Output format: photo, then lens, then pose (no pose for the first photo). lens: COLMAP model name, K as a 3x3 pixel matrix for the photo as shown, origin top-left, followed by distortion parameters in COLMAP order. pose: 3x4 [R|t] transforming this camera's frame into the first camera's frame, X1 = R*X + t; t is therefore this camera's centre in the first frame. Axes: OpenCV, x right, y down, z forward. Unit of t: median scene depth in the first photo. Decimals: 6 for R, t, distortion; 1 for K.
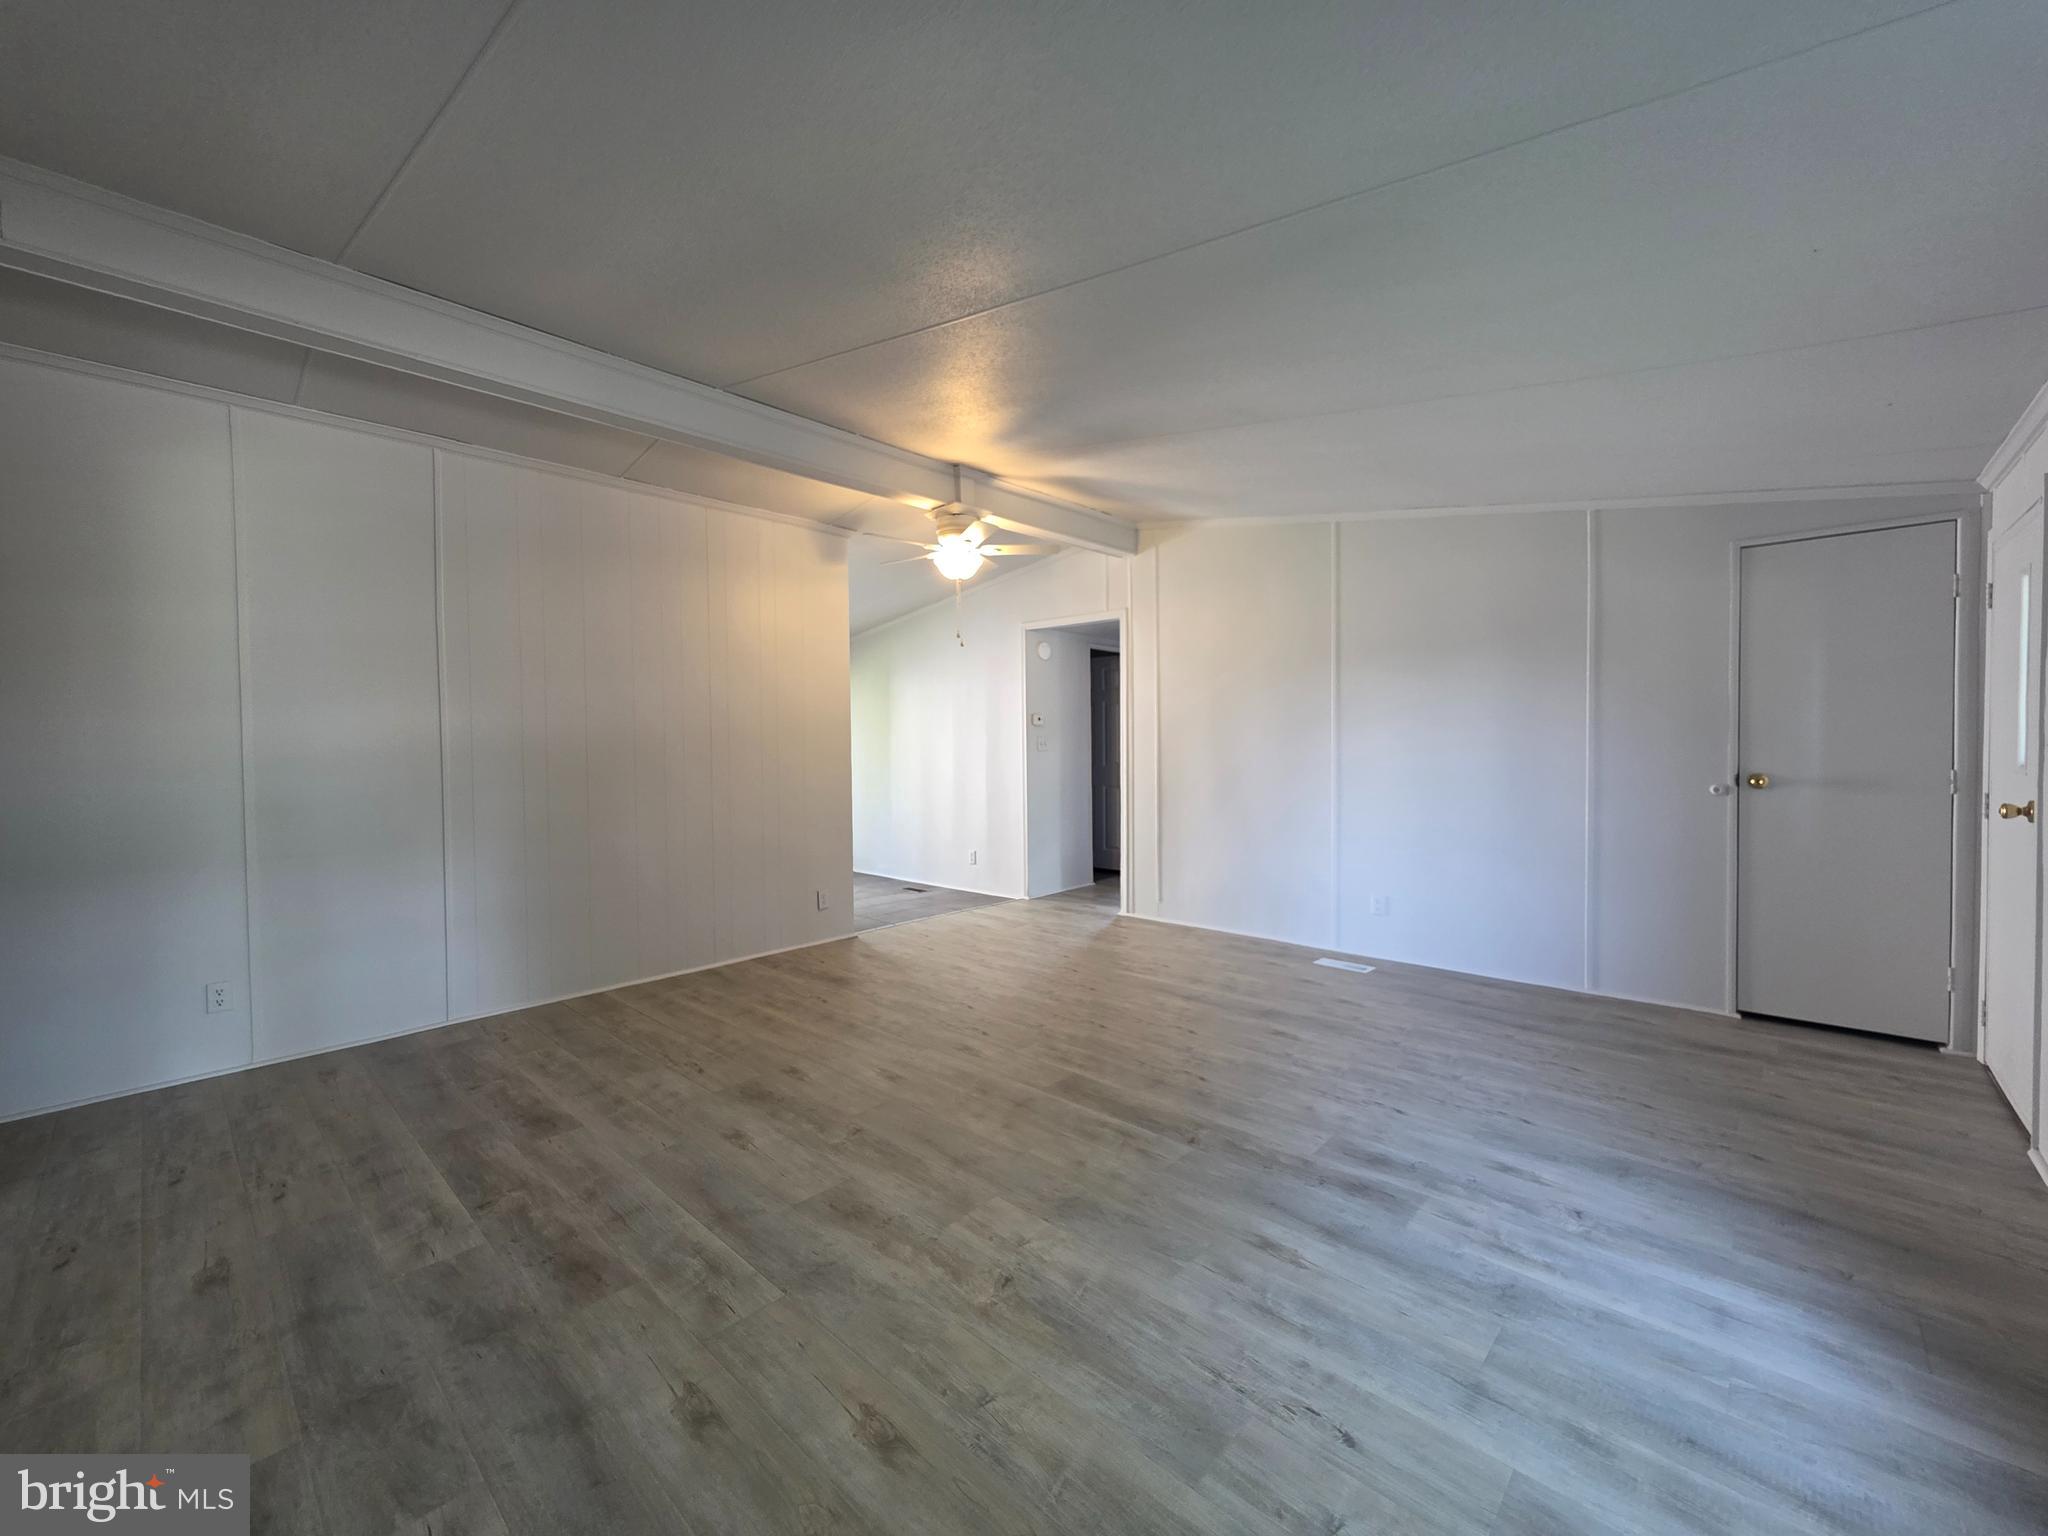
lens RADIAL K [[831.8, 0, 1025.3], [0, 831.8, 760.4], [0, 0, 1]] dist [0.001084, 0.000061]
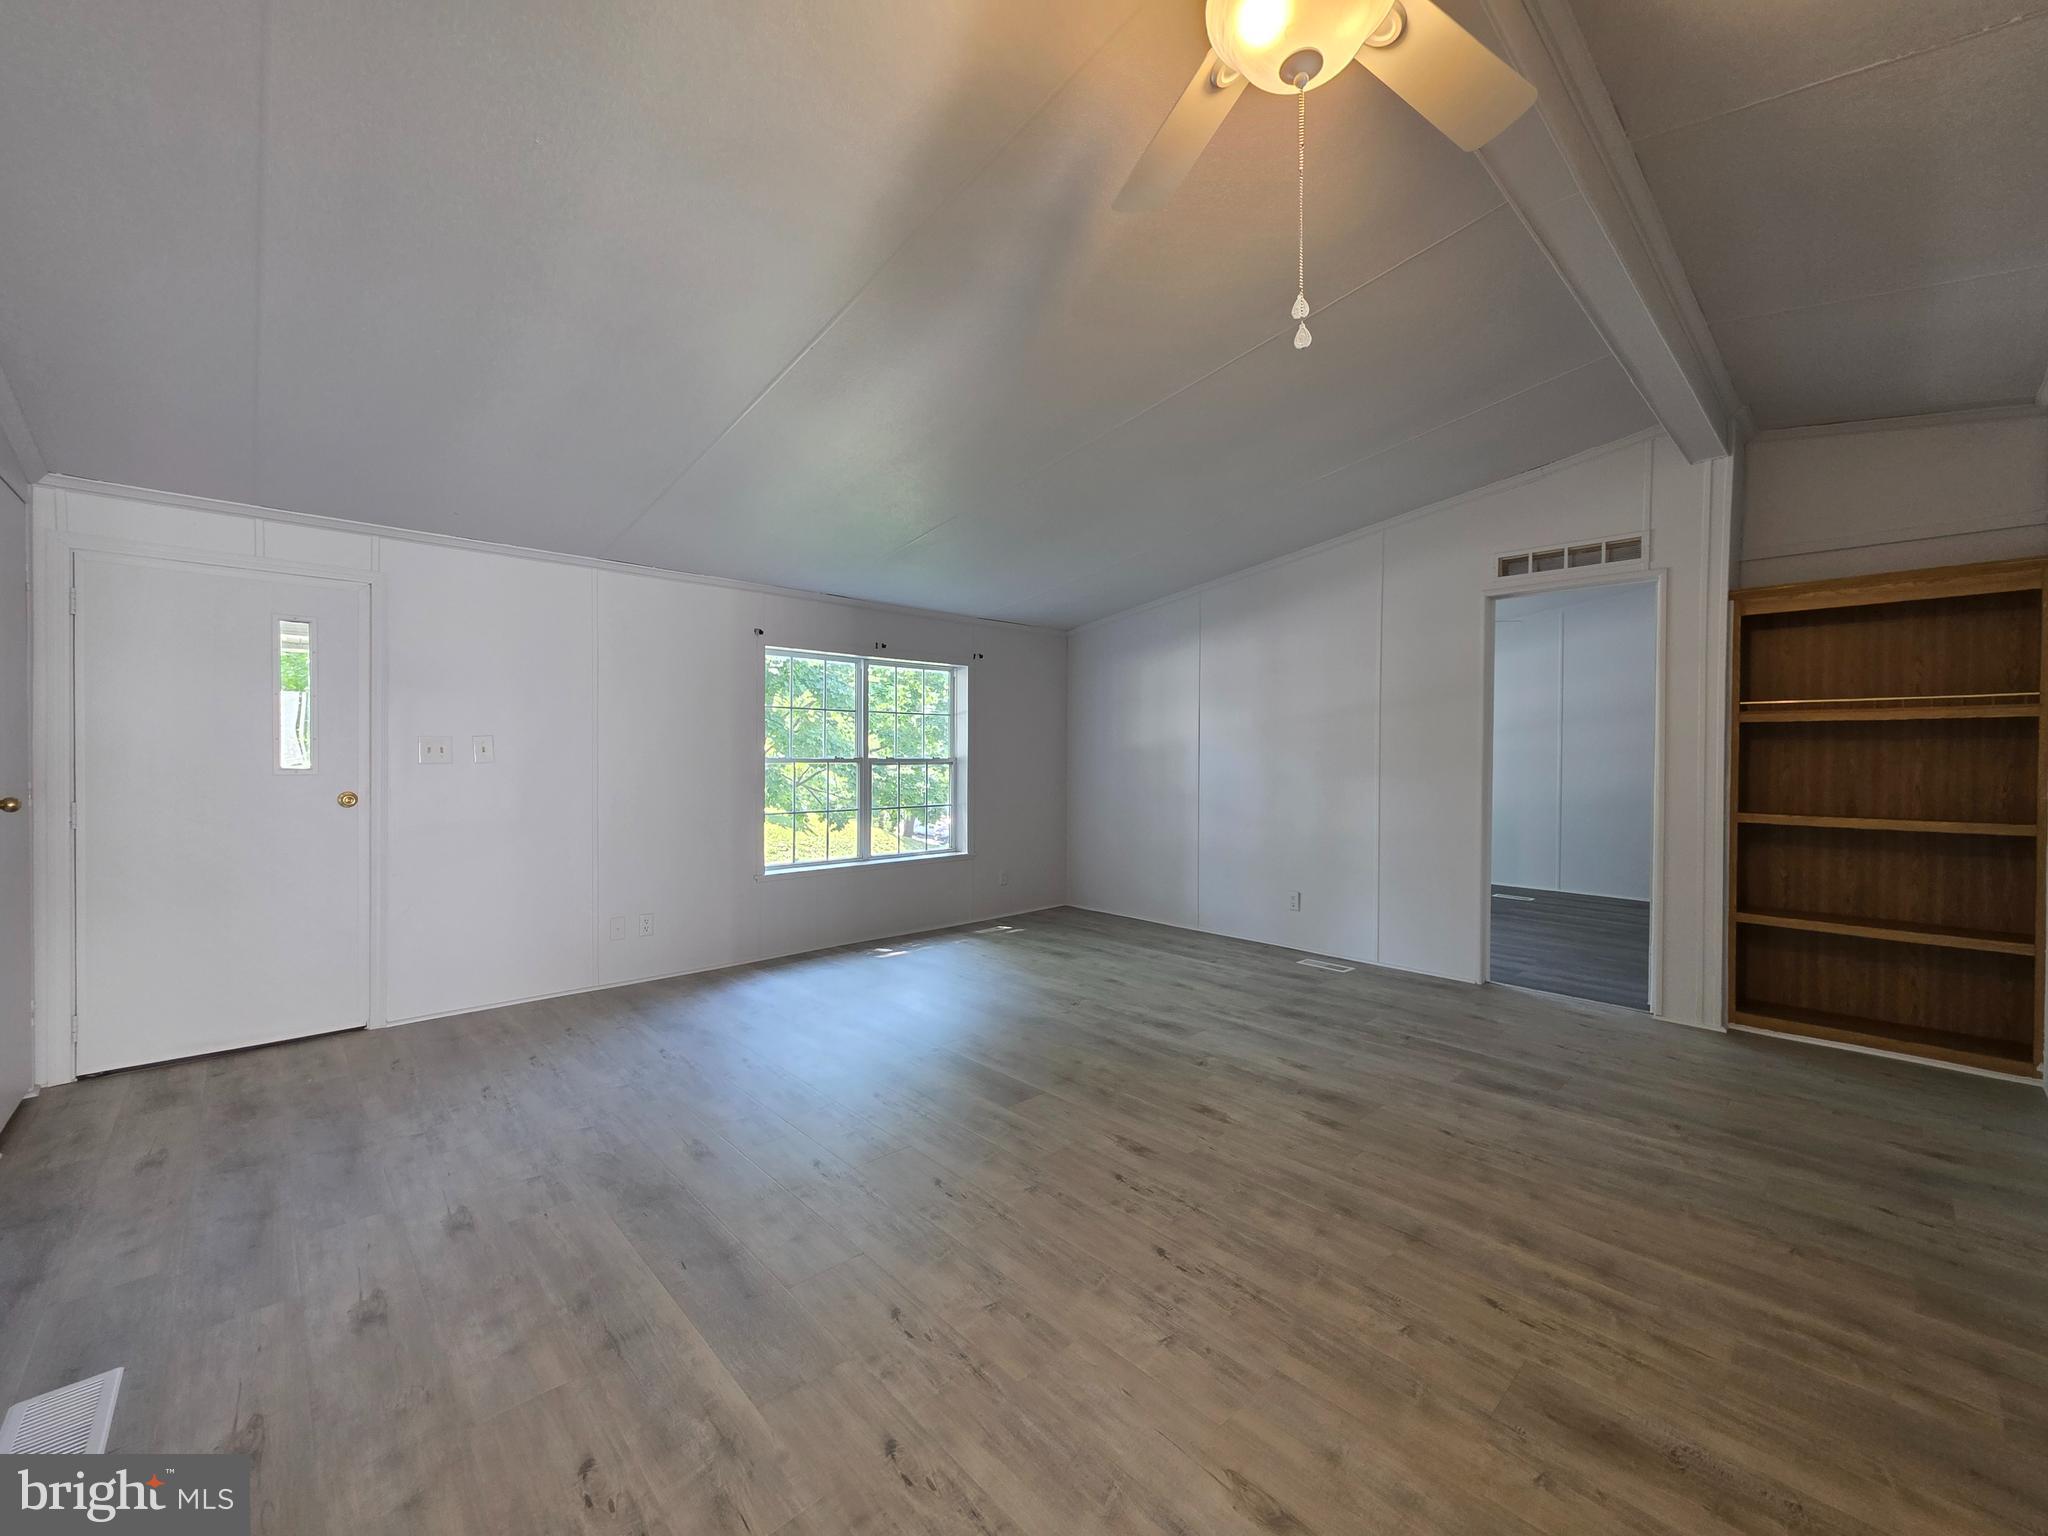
lens RADIAL K [[831.8, 0, 1022.9], [0, 831.8, 761.9], [0, 0, 1]] dist [0.001084, 0.000061]
pose [[-0.997944, 0.004173, 0.063962, -0.021584], [0.006182, 0.999493, 0.031235, -0.036879], [-0.063799, 0.031566, -0.997463, 2.254853]]
